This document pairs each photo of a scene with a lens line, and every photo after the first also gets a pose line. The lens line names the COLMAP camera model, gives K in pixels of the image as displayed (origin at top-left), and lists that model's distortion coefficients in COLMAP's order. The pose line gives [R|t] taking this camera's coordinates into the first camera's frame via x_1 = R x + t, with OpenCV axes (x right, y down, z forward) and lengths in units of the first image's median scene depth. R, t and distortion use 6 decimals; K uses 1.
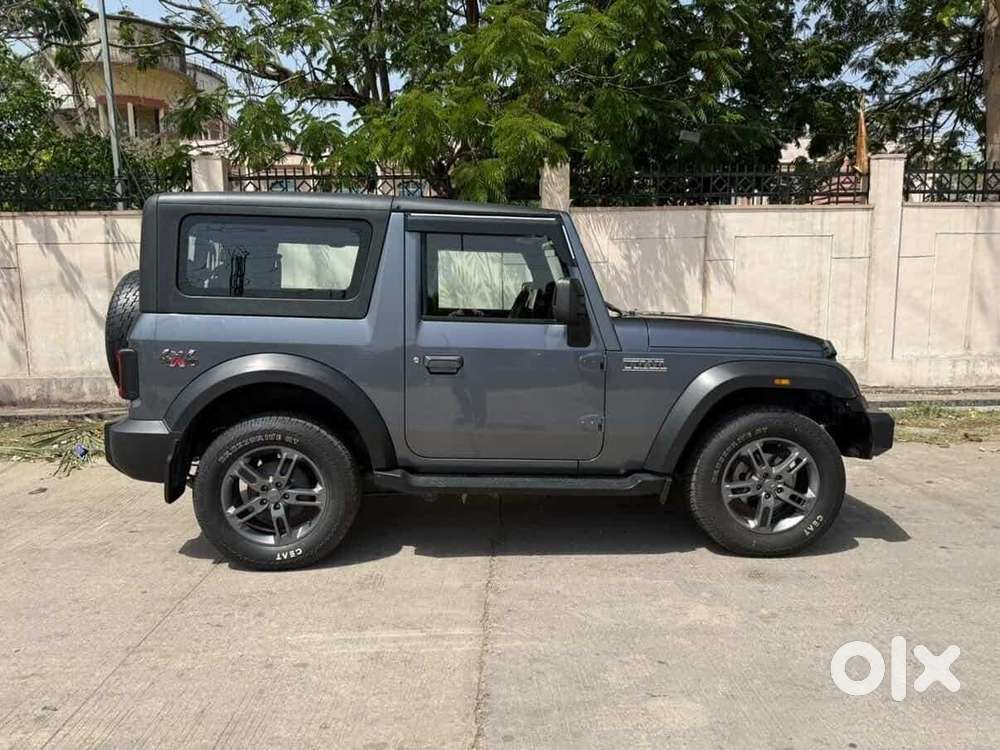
lens RADIAL K [[714.1, 0, 498.5], [0, 714.1, 374.7], [0, 0, 1]] dist [0.045180, -0.062155]
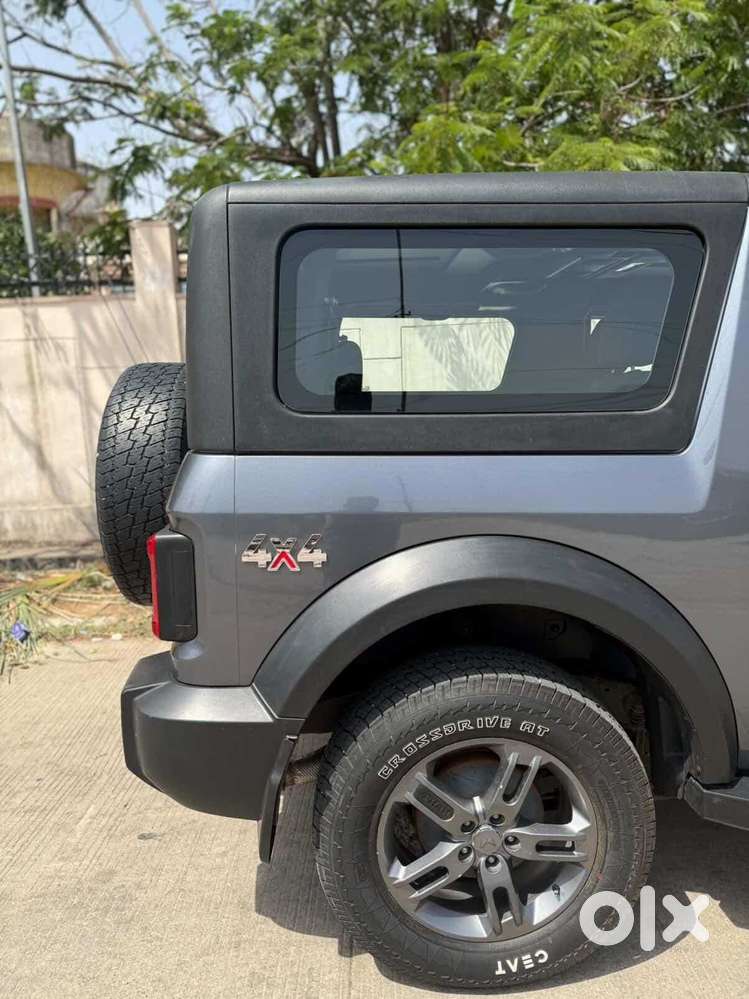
lens RADIAL K [[713.3, 0, 369.5], [0, 713.3, 504.4], [0, 0, 1]] dist [0.045180, -0.062155]
pose [[0.999275, -0.021173, -0.031637, -0.366524], [0.022493, 0.998865, 0.041997, -0.069043], [0.030712, -0.042678, 0.998617, 0.539714]]
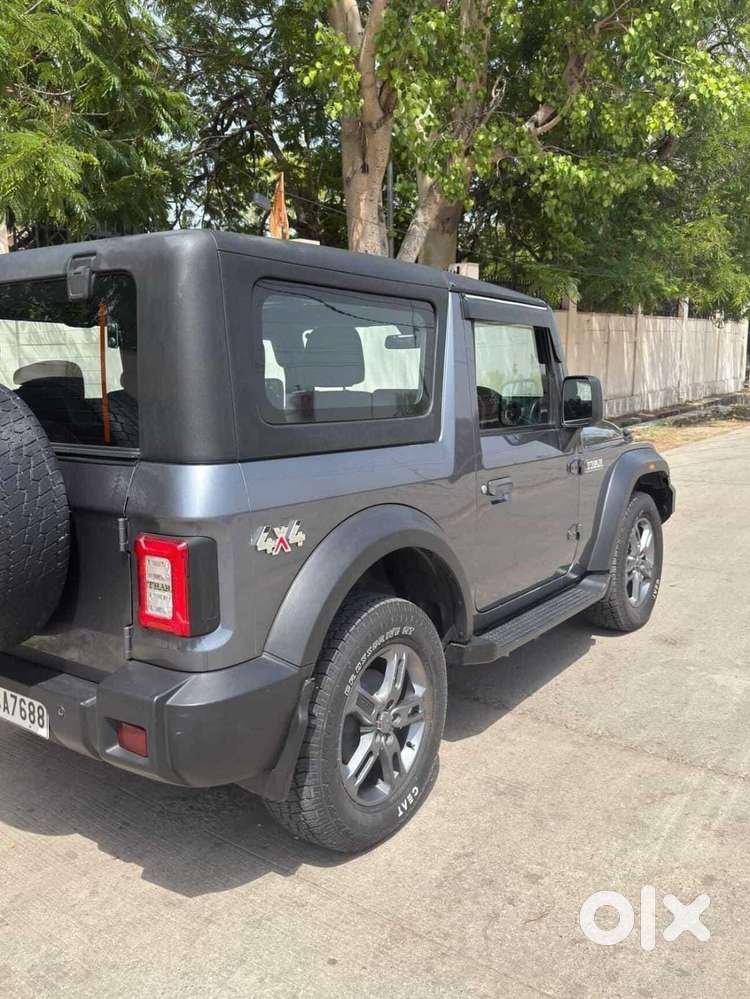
lens RADIAL K [[838.2, 0, 377.5], [0, 838.2, 499.1], [0, 0, 1]] dist [0.023393, -0.042077]
pose [[0.615201, -0.135524, 0.776634, -0.870782], [0.110261, 0.990222, 0.085453, -0.097143], [-0.780622, 0.033062, 0.624129, 0.522092]]
